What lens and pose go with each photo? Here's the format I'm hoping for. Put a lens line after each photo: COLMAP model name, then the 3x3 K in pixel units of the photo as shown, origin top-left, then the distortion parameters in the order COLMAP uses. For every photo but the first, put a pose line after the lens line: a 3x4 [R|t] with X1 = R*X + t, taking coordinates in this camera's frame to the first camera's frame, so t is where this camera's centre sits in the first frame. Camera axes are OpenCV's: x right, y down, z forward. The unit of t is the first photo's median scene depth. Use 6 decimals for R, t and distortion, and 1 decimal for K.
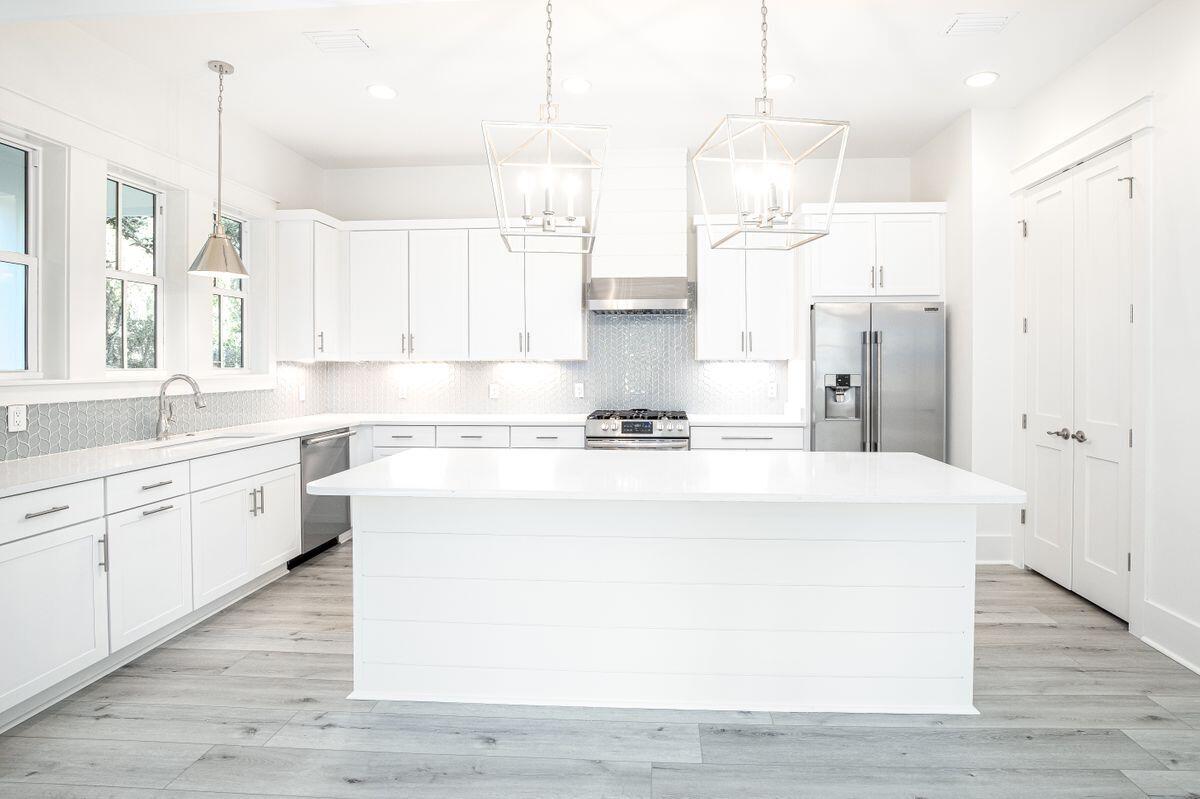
lens RADIAL K [[596.0, 0, 622.3], [0, 596.0, 366.4], [0, 0, 1]] dist [-0.006720, -0.000556]
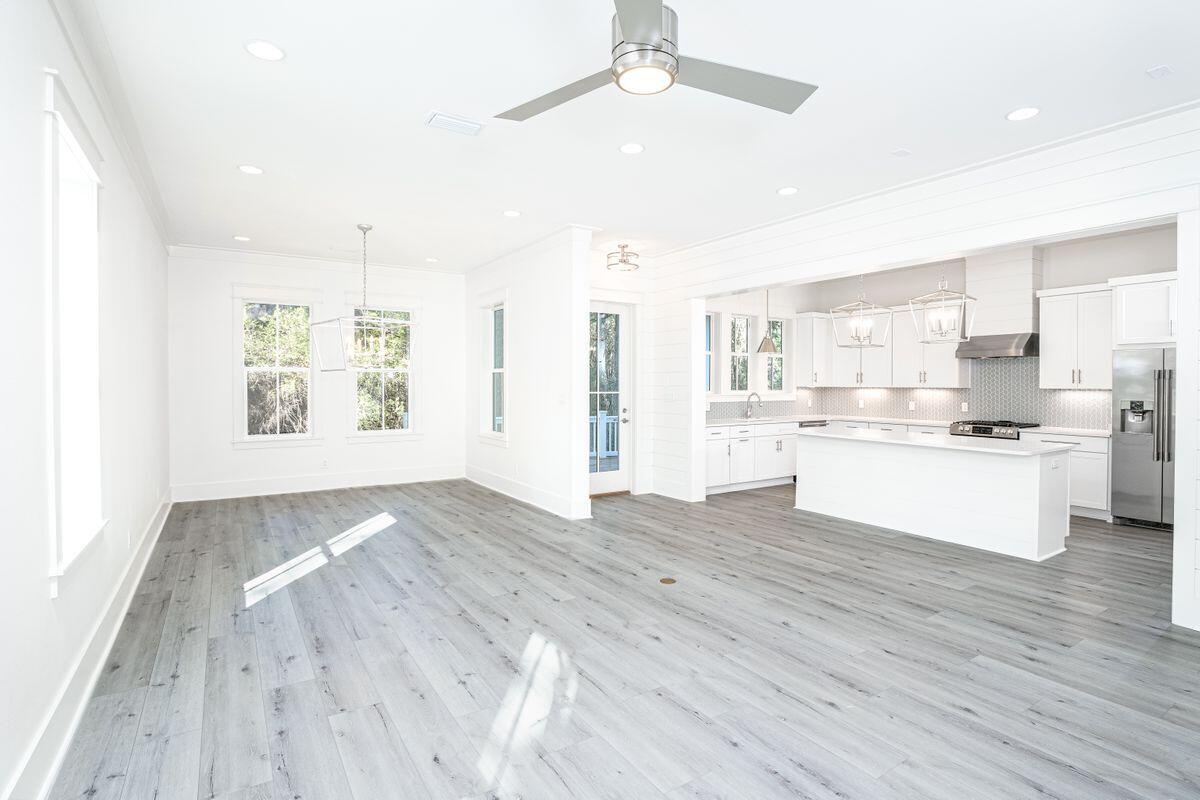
lens RADIAL K [[596.0, 0, 599.8], [0, 596.0, 393.5], [0, 0, 1]] dist [-0.006720, -0.000556]
pose [[0.580450, 0.019045, -0.814073, 0.738754], [-0.005997, 0.999799, 0.019115, -0.022562], [0.814274, -0.006214, 0.580448, -0.789679]]
